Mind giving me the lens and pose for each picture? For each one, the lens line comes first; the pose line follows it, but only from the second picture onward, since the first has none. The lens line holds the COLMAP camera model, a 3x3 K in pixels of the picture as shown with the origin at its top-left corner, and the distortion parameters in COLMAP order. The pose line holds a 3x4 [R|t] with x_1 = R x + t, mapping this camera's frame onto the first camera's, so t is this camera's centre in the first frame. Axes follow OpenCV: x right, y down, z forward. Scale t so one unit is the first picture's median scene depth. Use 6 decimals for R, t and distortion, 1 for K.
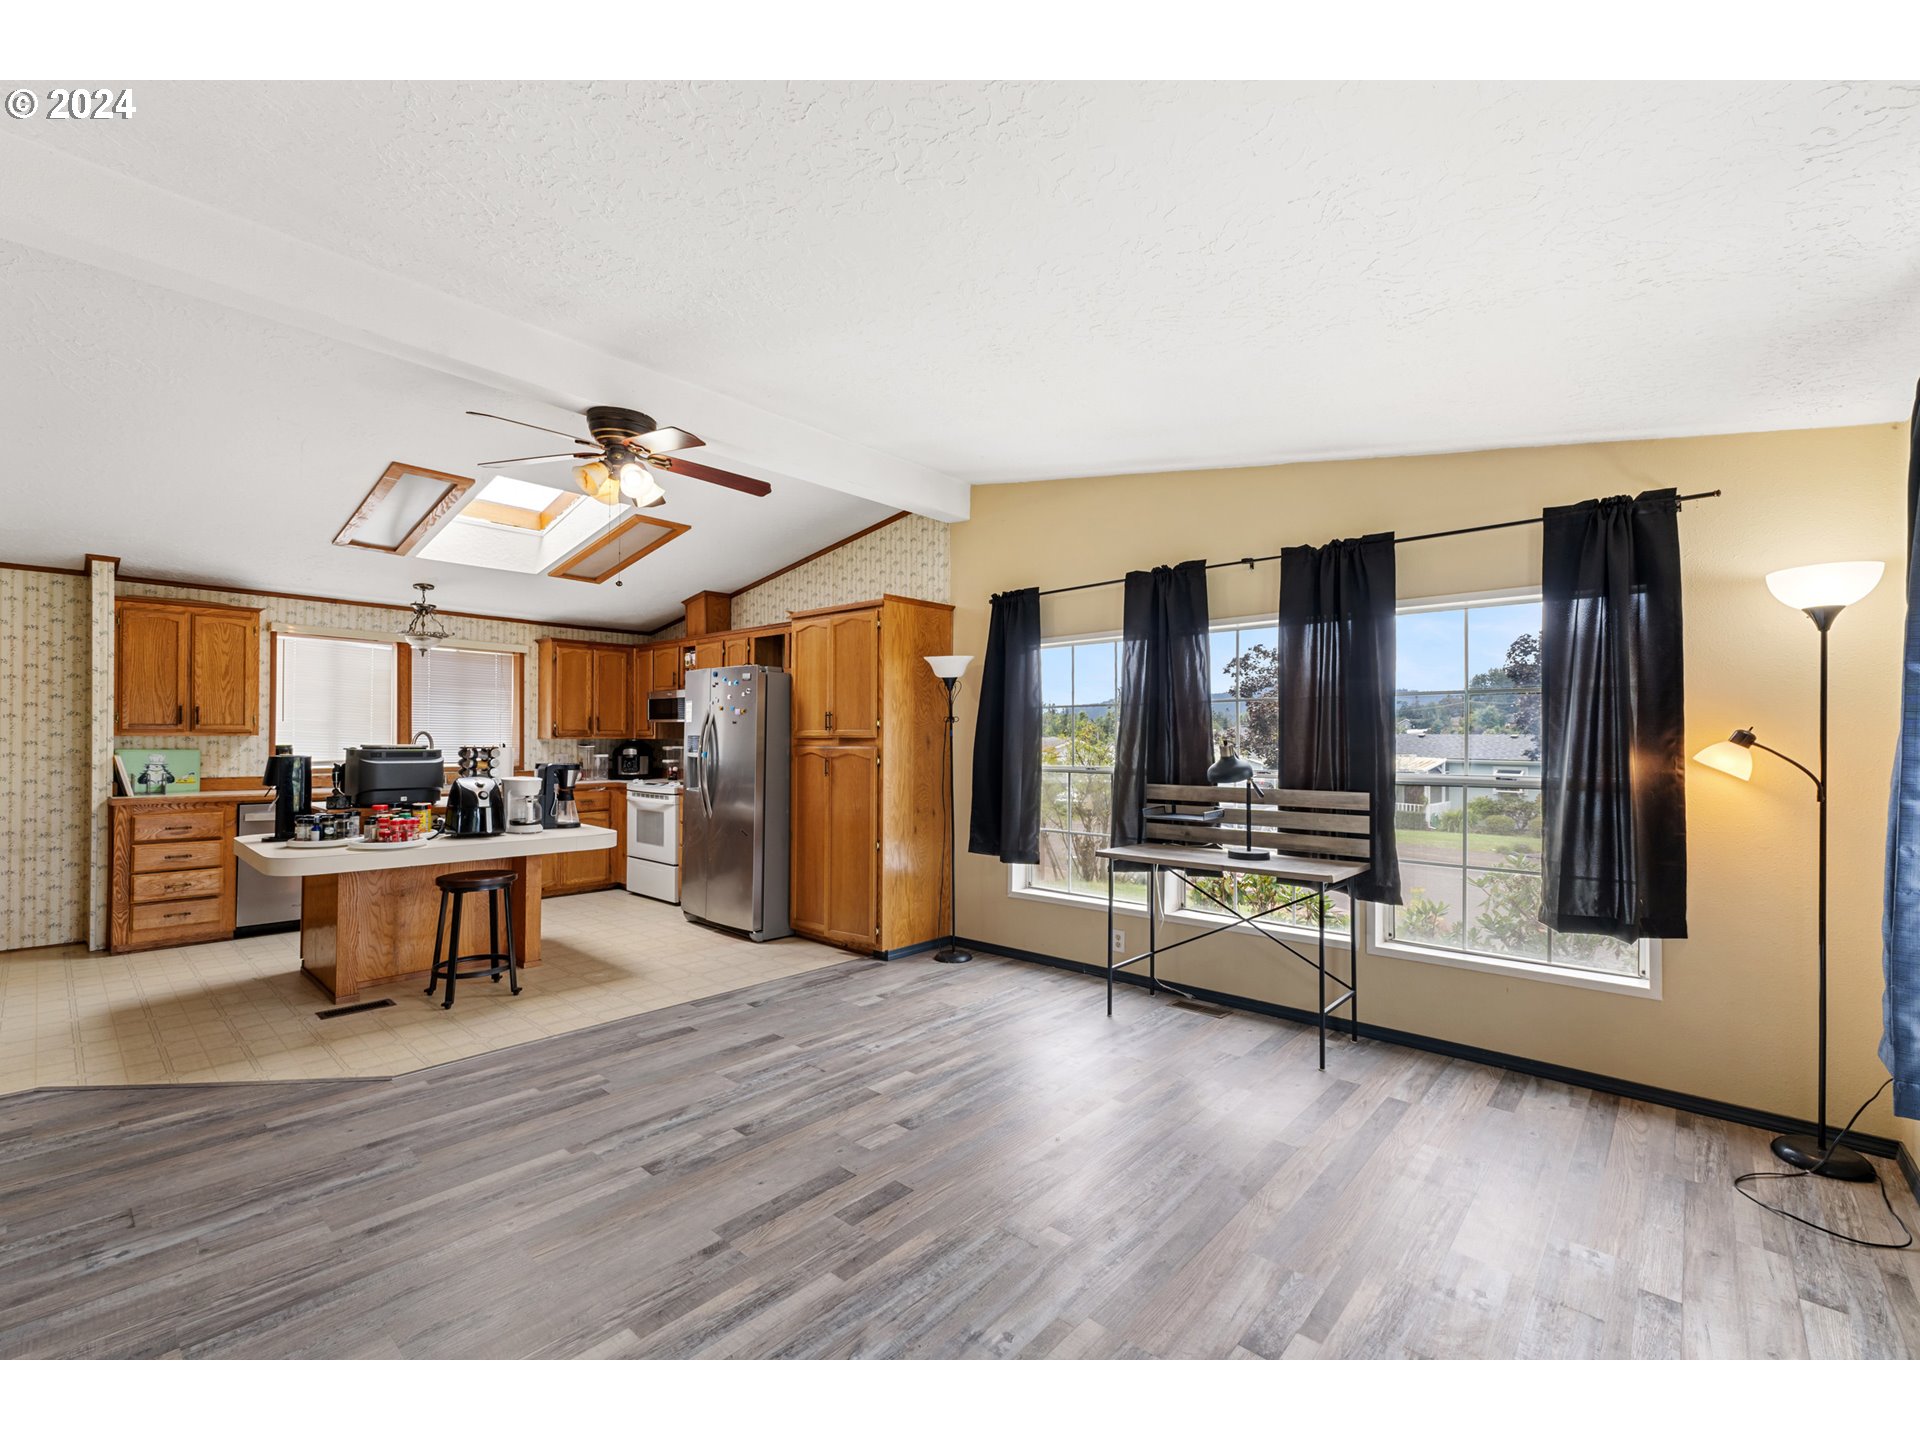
lens RADIAL K [[827.3, 0, 960.2], [0, 827.3, 733.9], [0, 0, 1]] dist [0.003019, 0.000281]
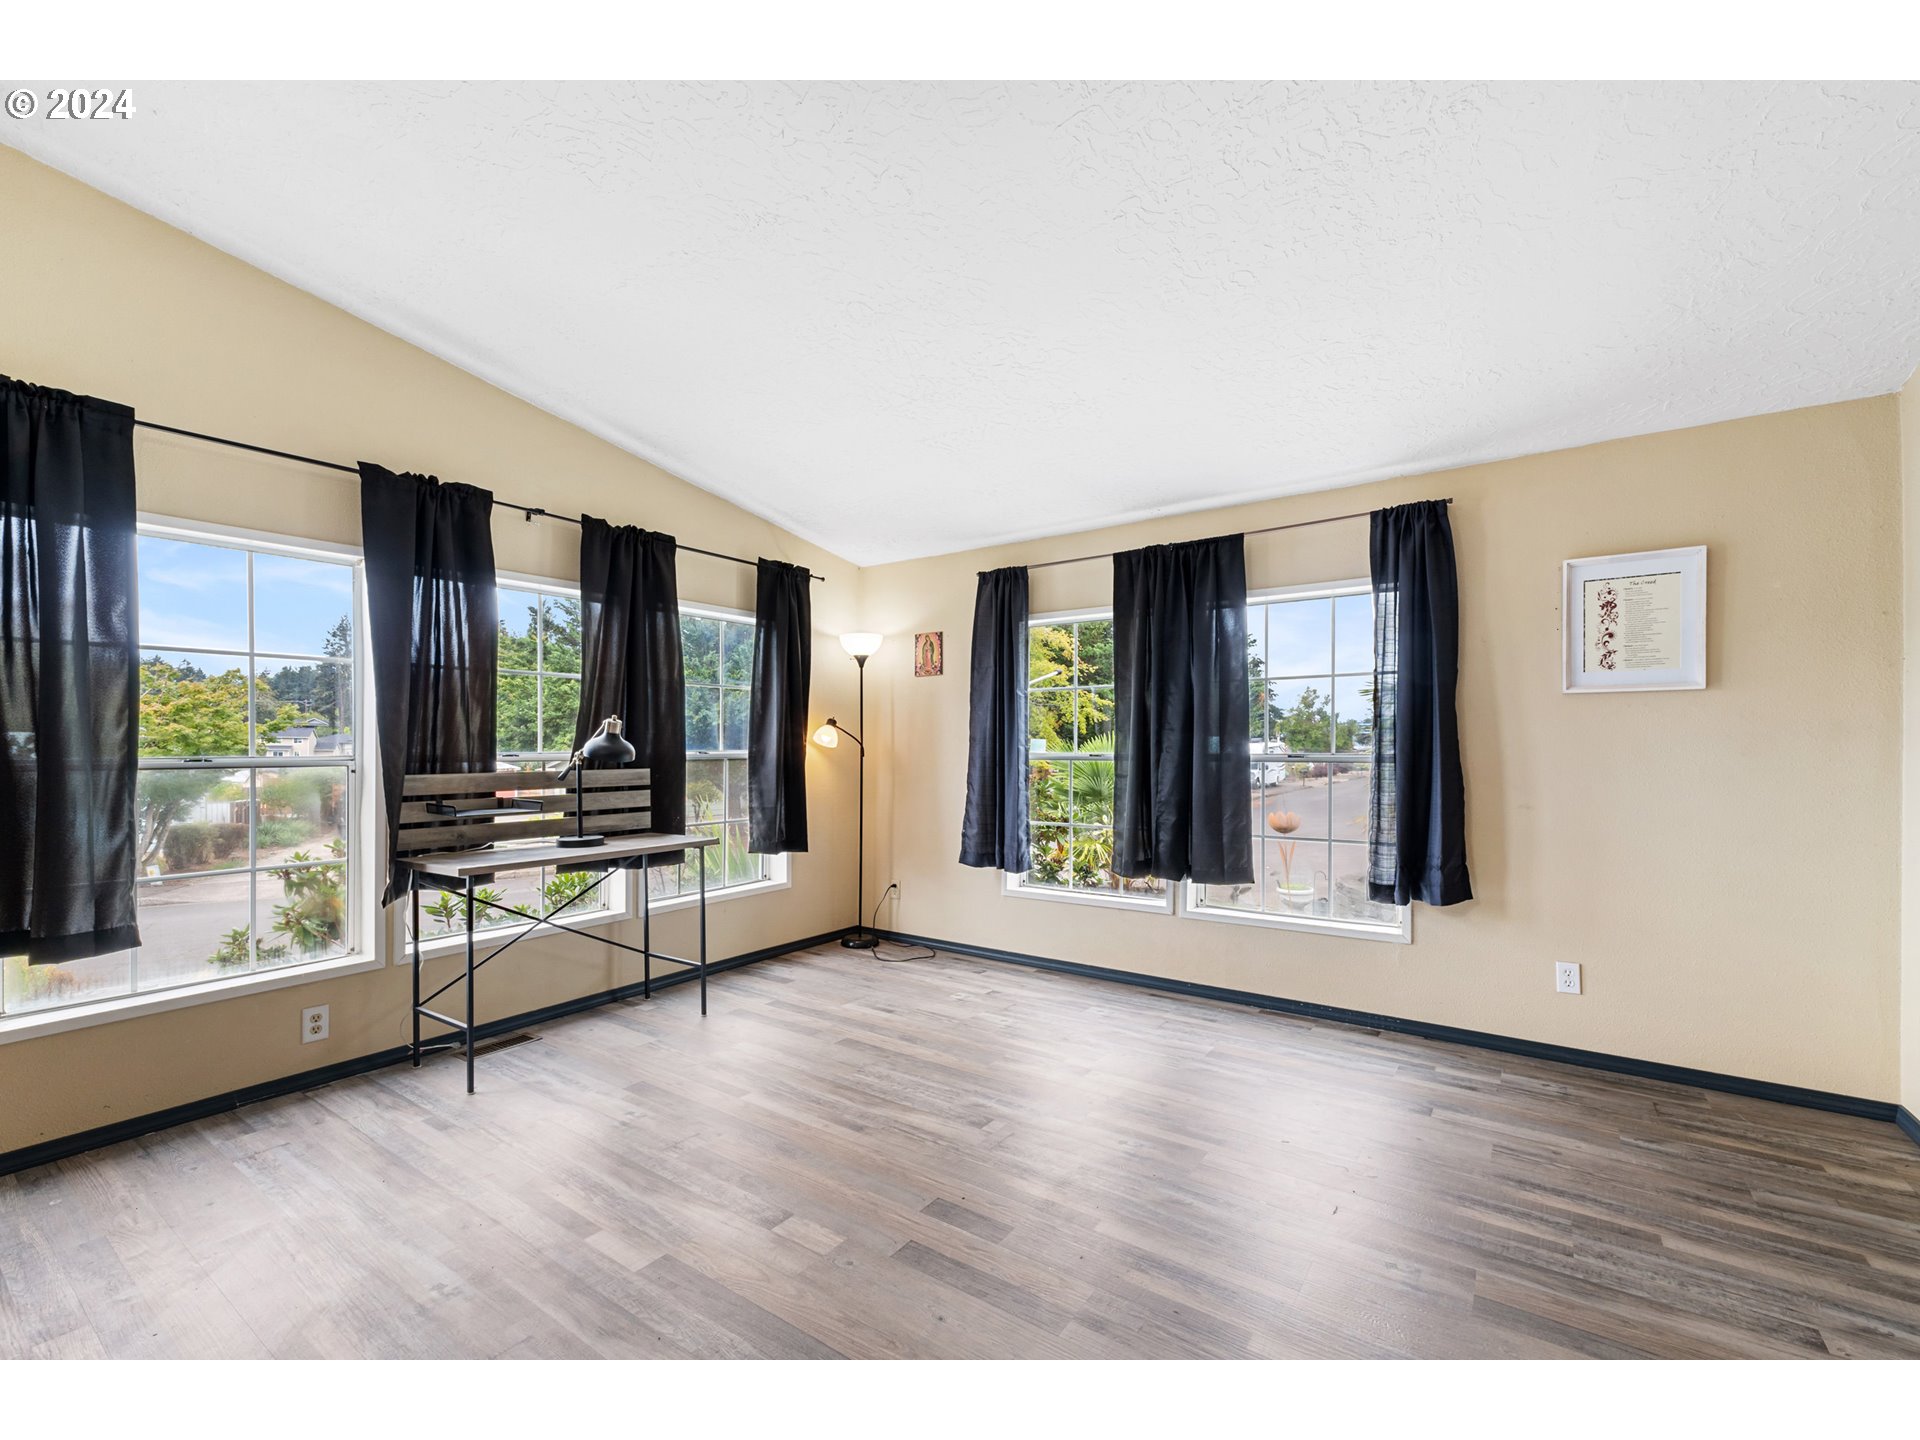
lens RADIAL K [[827.0, 0, 963.1], [0, 827.0, 755.6], [0, 0, 1]] dist [0.001755, 0.000138]
pose [[-0.127996, -0.015918, 0.991647, -0.638151], [-0.007524, 0.999858, 0.015079, 0.034994], [-0.991746, -0.005532, -0.128098, 0.730338]]
